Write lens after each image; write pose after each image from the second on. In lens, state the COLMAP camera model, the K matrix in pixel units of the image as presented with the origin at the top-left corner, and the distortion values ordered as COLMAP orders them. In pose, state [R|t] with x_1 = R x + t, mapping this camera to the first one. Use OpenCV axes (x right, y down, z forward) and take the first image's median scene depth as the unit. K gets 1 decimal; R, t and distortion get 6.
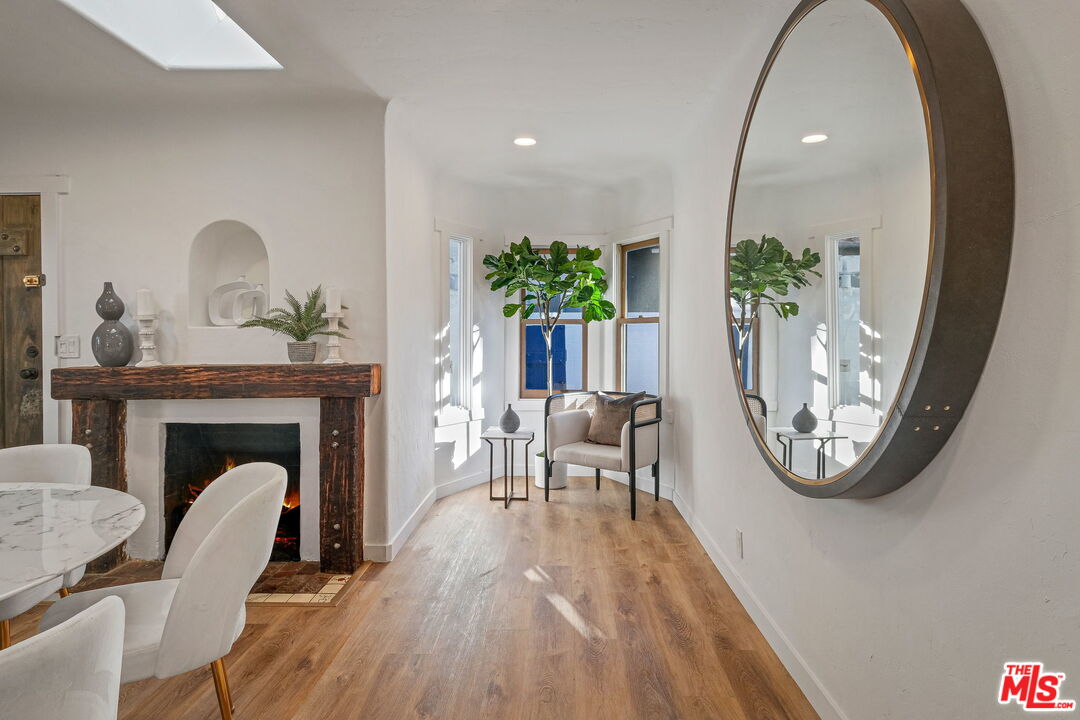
lens RADIAL K [[619.9, 0, 542.7], [0, 619.9, 339.4], [0, 0, 1]] dist [0.001100, -0.000273]
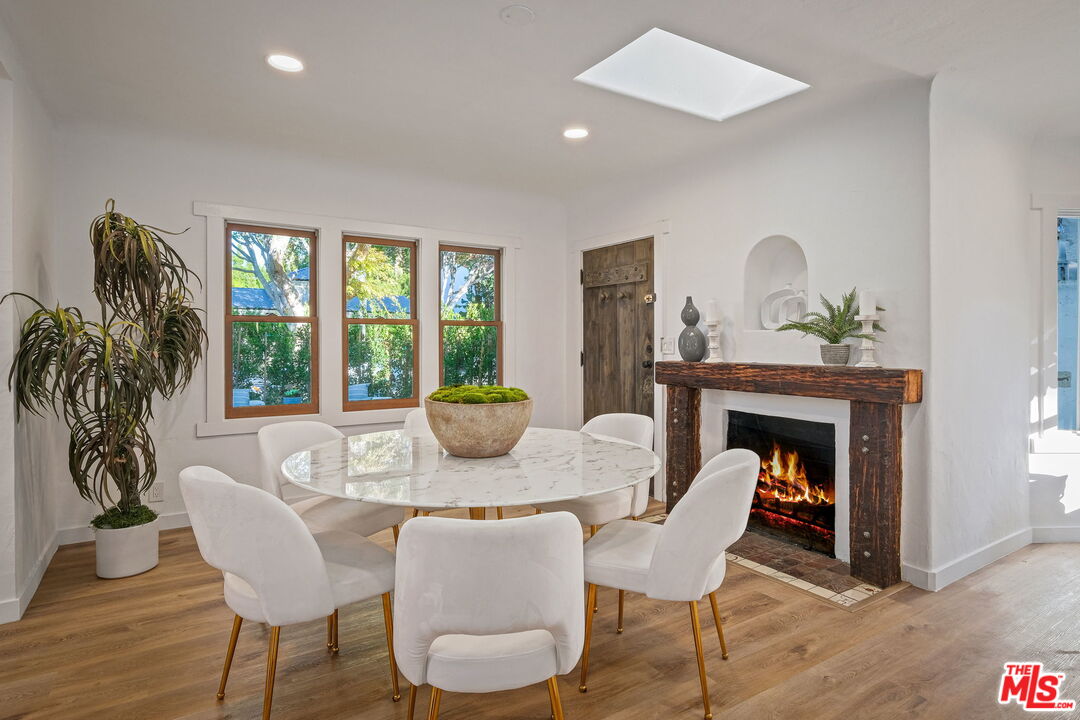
lens RADIAL K [[581.5, 0, 528.3], [0, 581.5, 337.3], [0, 0, 1]] dist [-0.000662, 0.000845]
pose [[0.549815, 0.003515, -0.835279, 0.134850], [-0.010794, 0.999938, -0.002897, 0.000444], [0.835217, 0.010609, 0.549819, 0.048119]]
